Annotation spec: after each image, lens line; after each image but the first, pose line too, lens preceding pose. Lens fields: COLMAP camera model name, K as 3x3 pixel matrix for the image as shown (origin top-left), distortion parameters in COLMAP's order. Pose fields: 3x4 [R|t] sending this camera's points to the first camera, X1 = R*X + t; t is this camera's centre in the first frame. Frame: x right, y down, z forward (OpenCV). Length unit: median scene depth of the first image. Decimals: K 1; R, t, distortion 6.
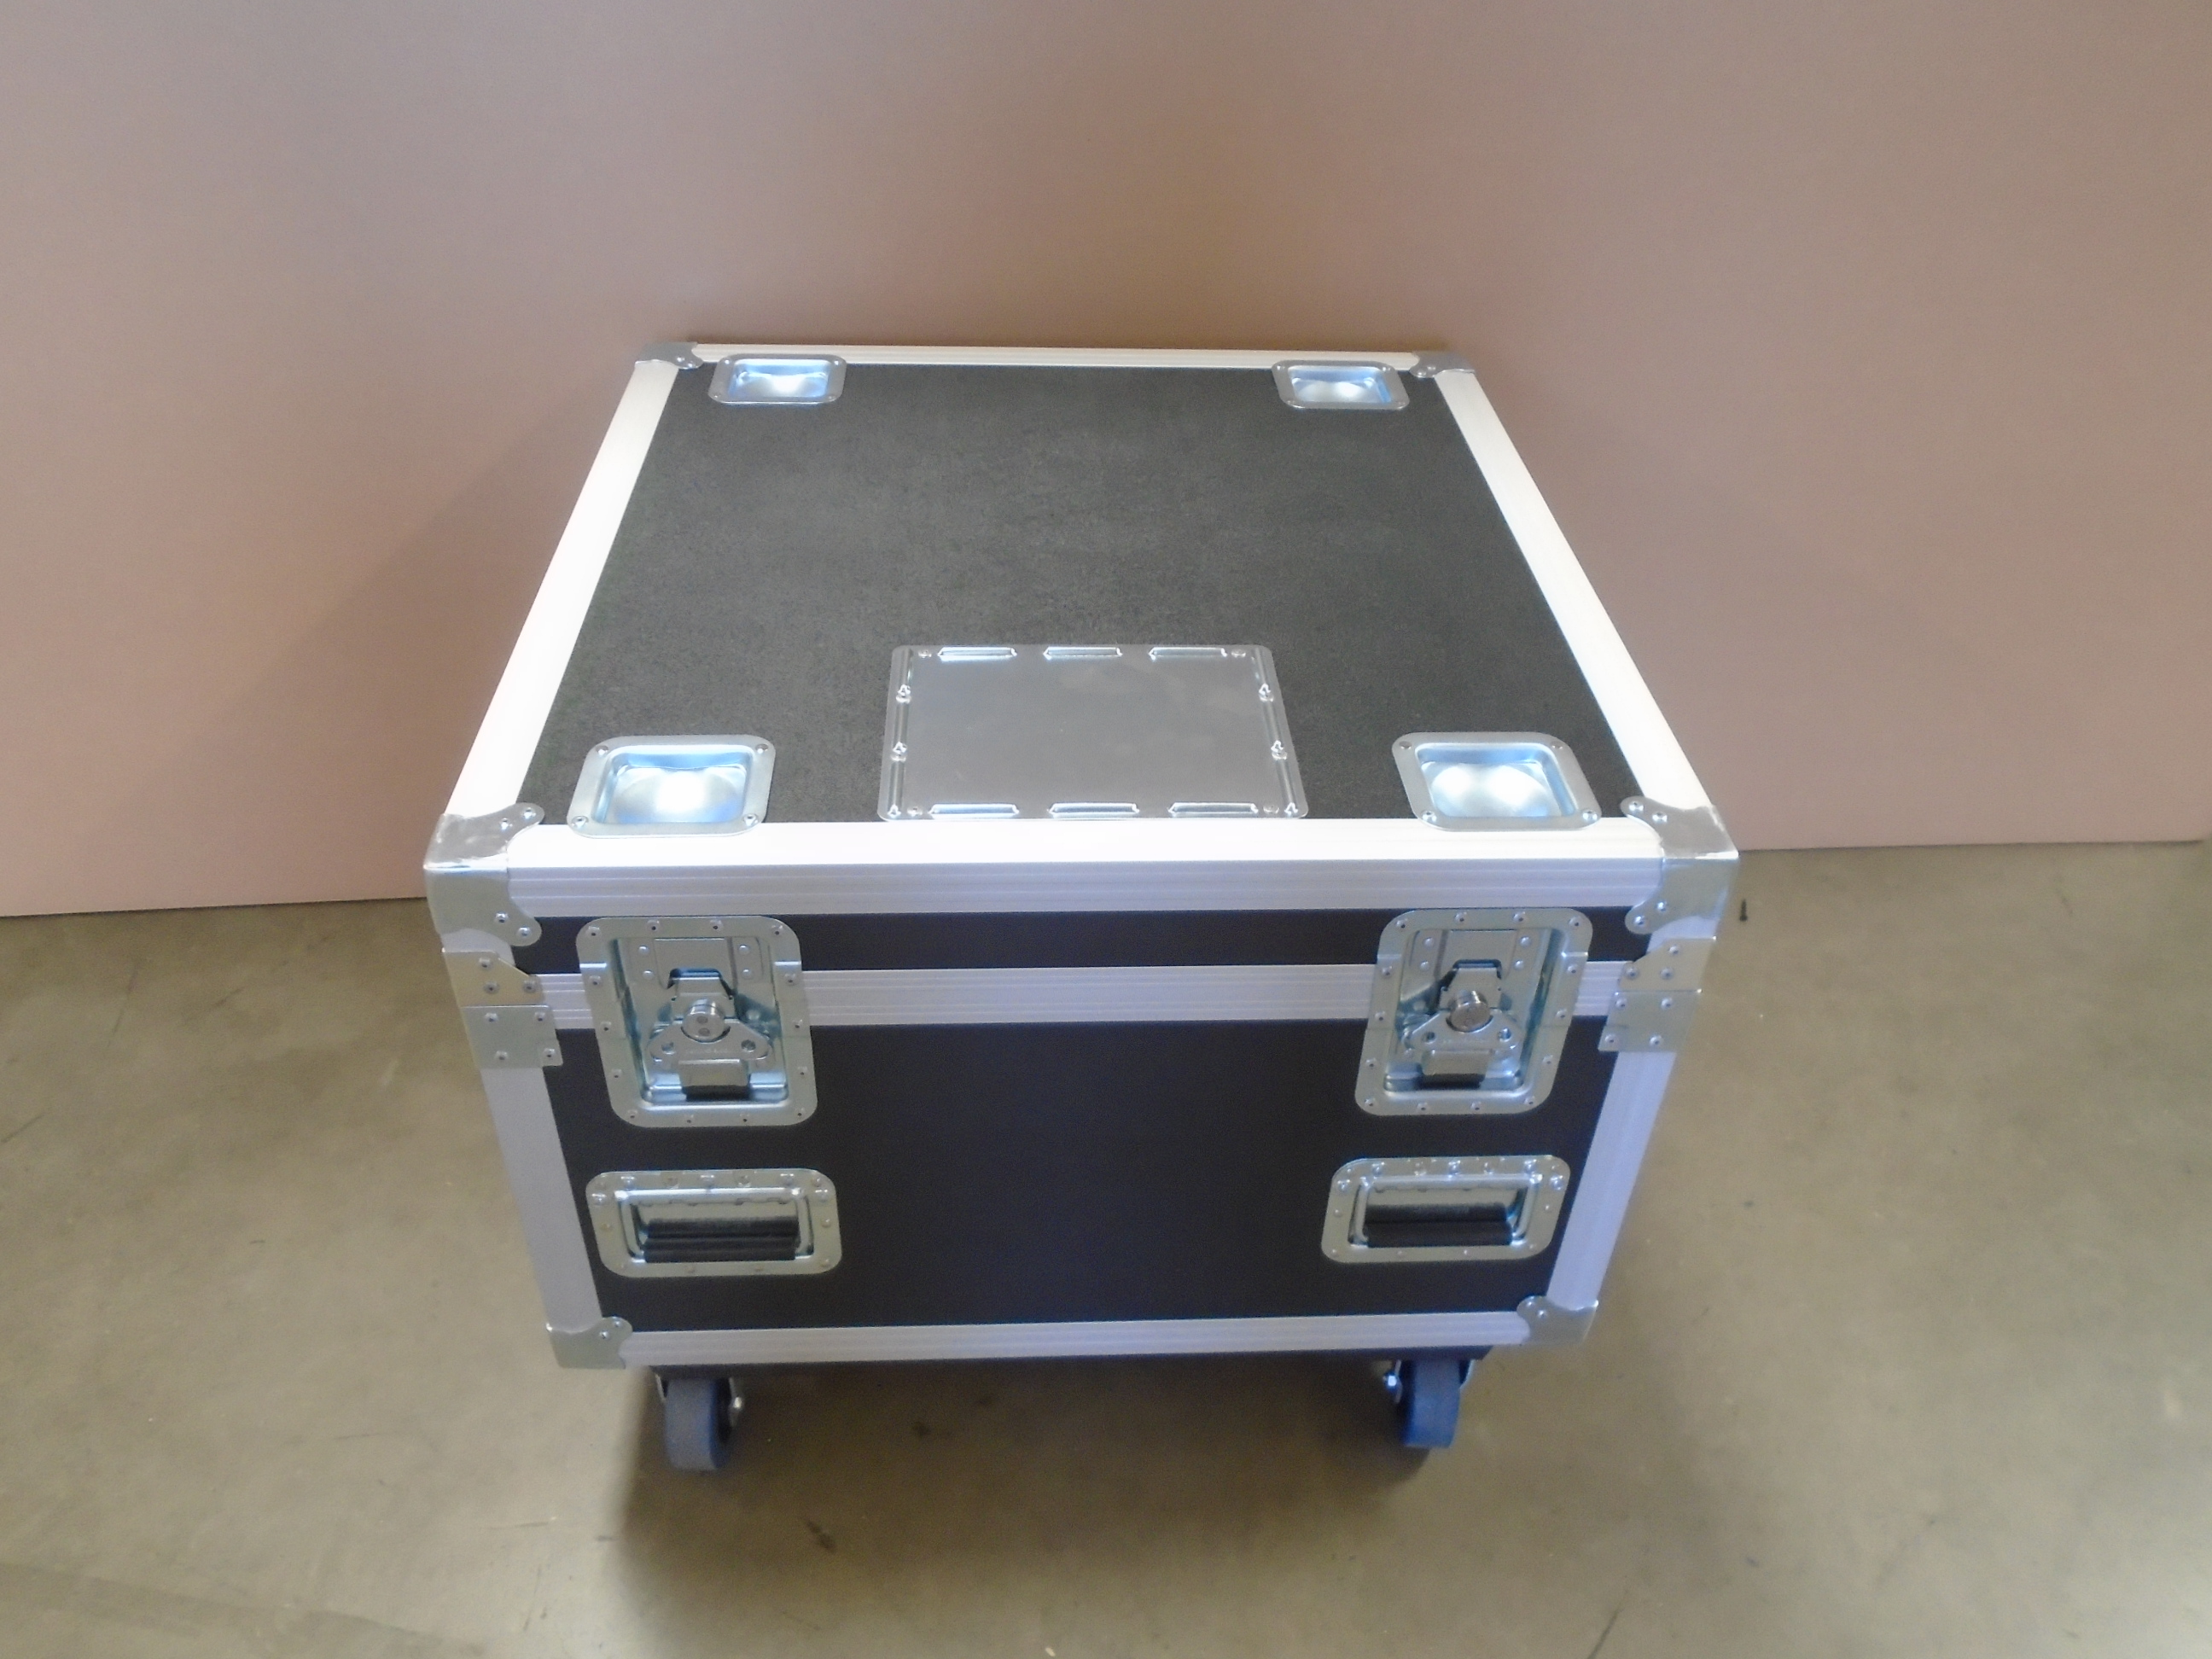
lens RADIAL K [[1678.5, 0, 1113.9], [0, 1678.5, 821.8], [0, 0, 1]] dist [-0.006848, -0.002098]
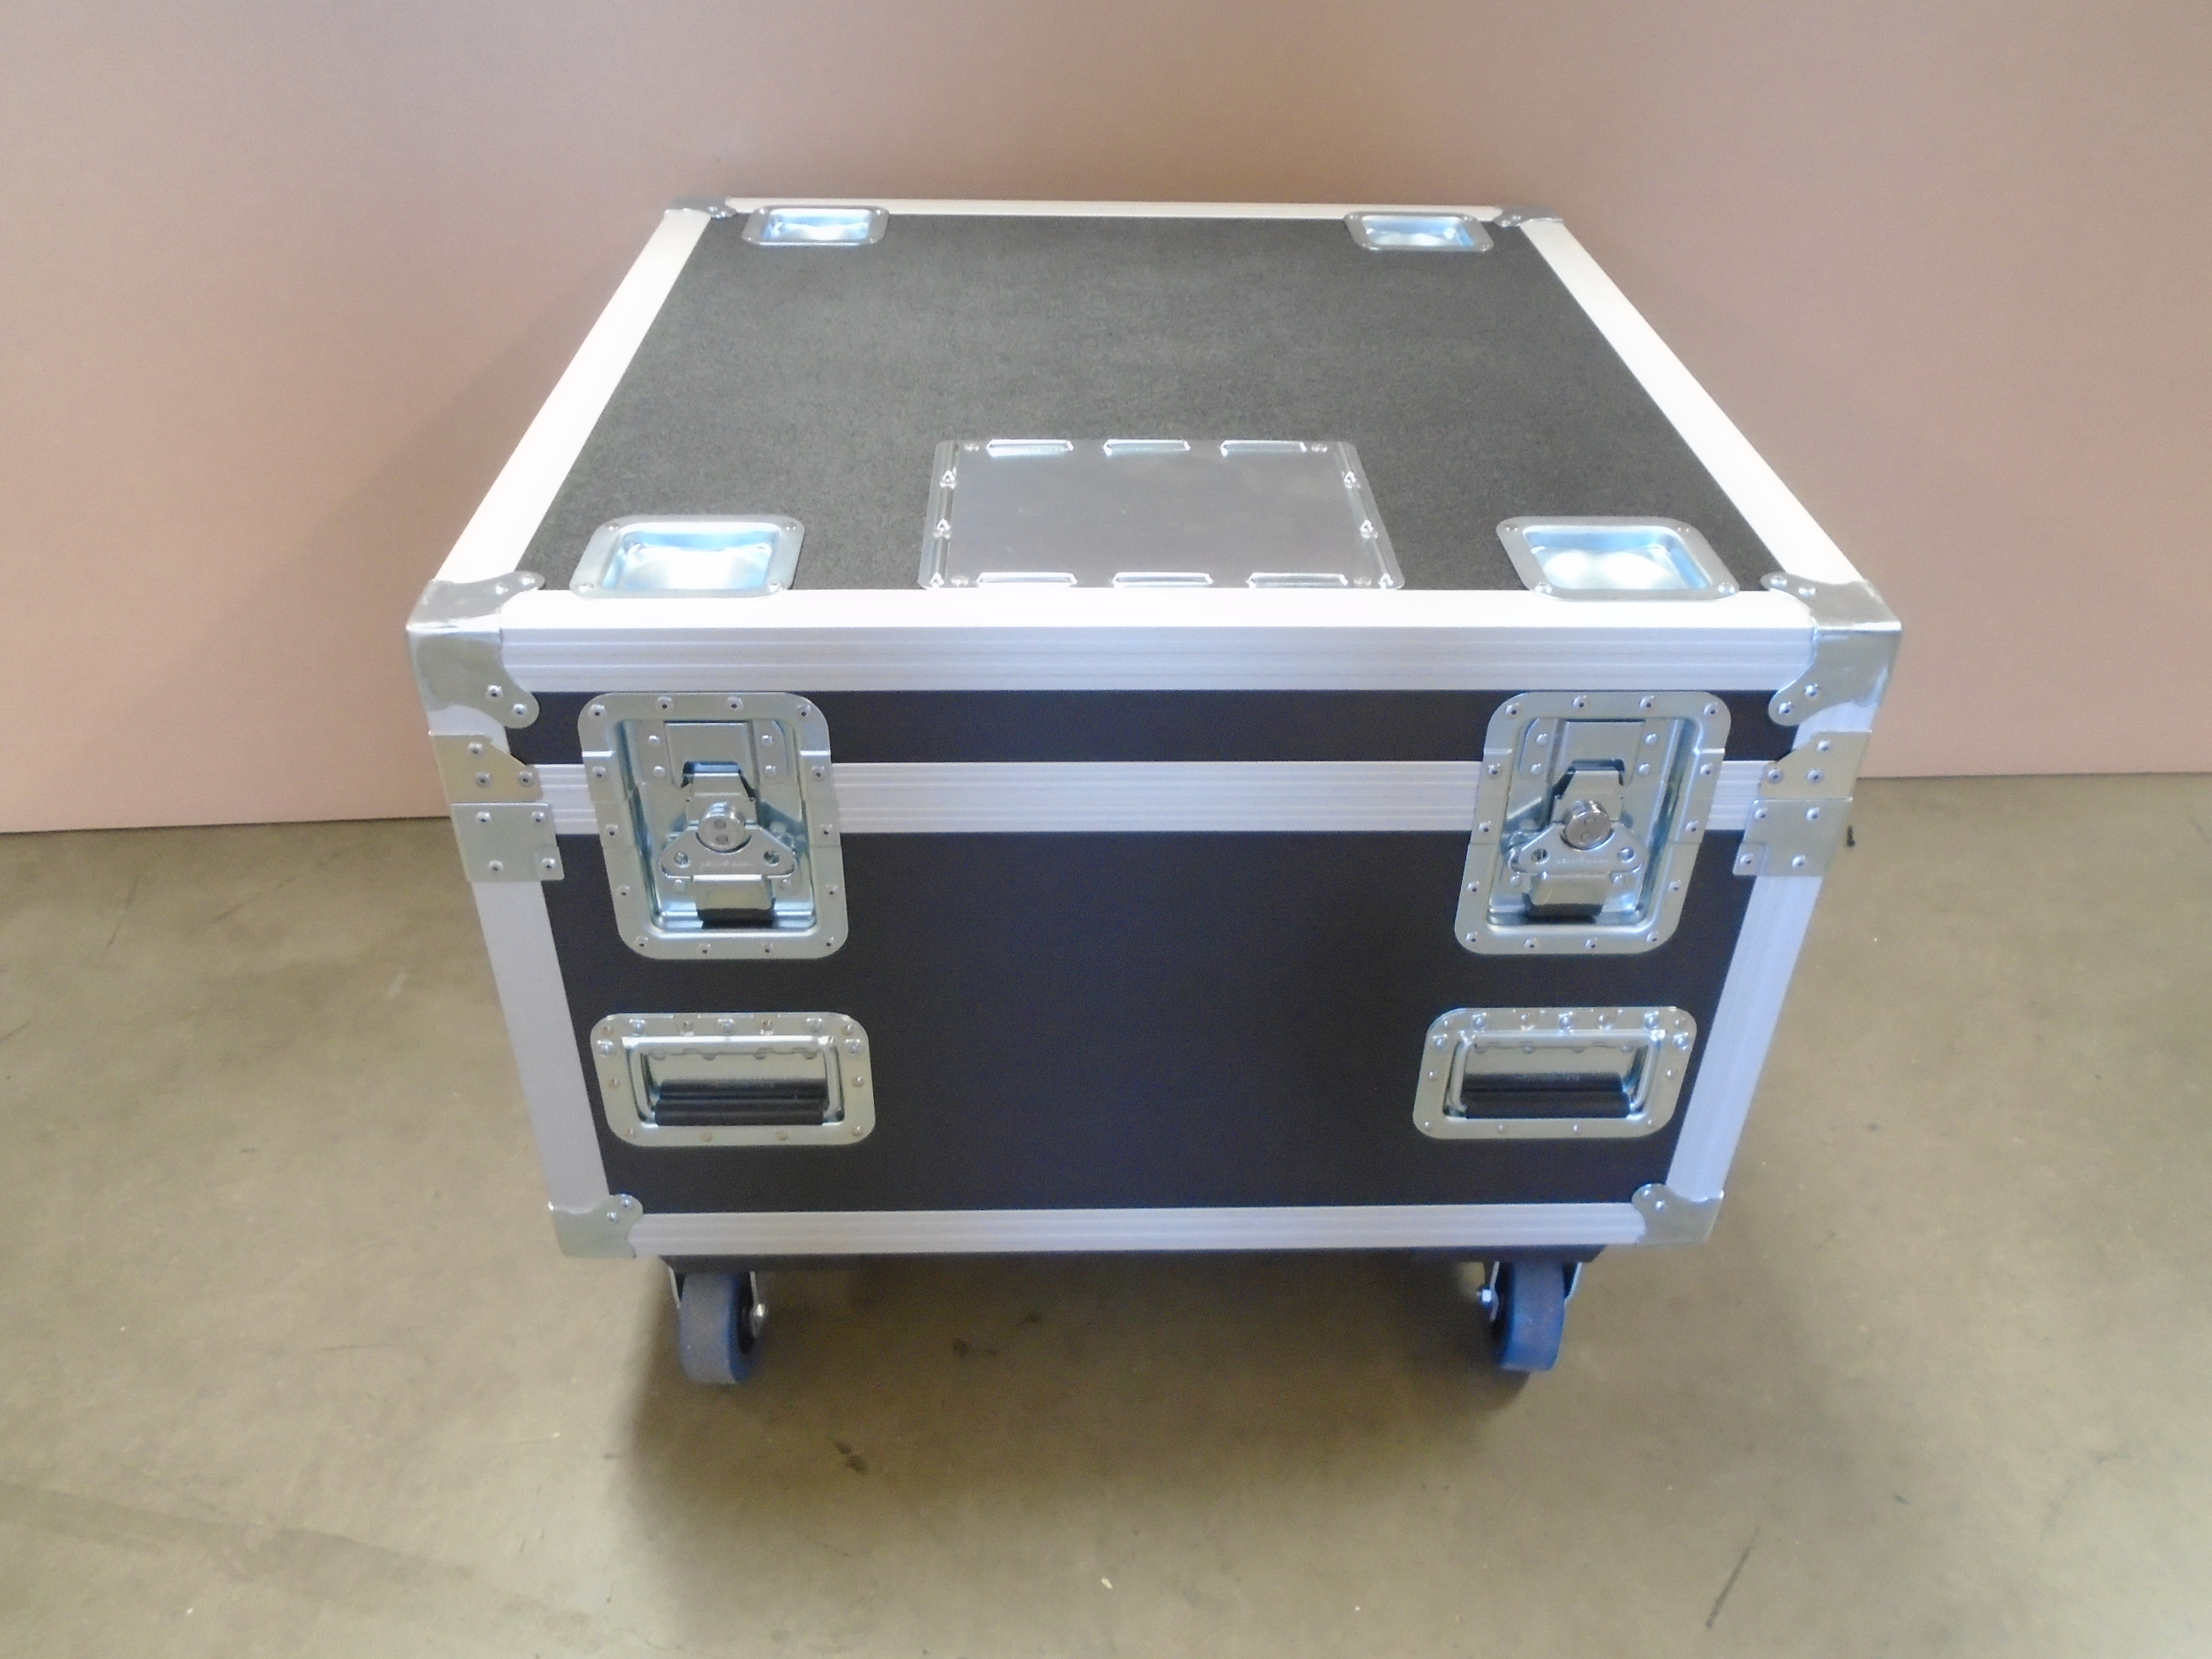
lens RADIAL K [[1678.5, 0, 1115.8], [0, 1678.5, 823.7], [0, 0, 1]] dist [-0.006848, -0.002098]
pose [[0.999683, 0.001005, -0.025144, -0.011149], [-0.001903, 0.999360, -0.035719, 0.124026], [0.025092, 0.035755, 0.999046, 0.098173]]
